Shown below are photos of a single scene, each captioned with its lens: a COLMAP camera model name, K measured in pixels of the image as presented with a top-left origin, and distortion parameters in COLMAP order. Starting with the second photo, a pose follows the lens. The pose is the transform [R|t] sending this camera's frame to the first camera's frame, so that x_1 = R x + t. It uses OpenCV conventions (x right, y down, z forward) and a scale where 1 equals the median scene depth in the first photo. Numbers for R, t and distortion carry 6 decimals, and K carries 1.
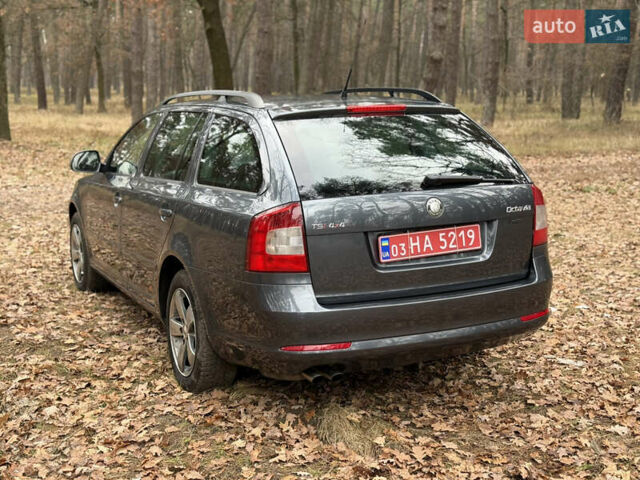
lens RADIAL K [[896.7, 0, 320.0], [0, 896.7, 240.0], [0, 0, 1]] dist [0.168445, -0.265056]
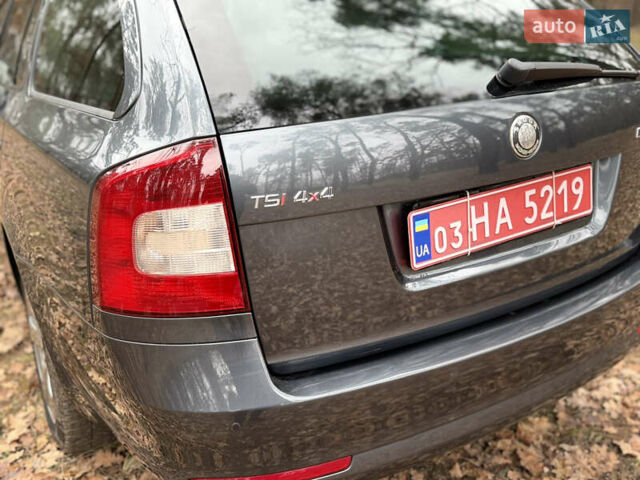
lens RADIAL K [[575.0, 0, 320.0], [0, 575.0, 240.0], [0, 0, 1]] dist [0.080213, -0.005115]
pose [[0.996289, -0.045537, 0.073042, 0.002367], [0.031603, 0.982849, 0.181684, -0.040095], [-0.080063, -0.178701, 0.980641, 0.691133]]
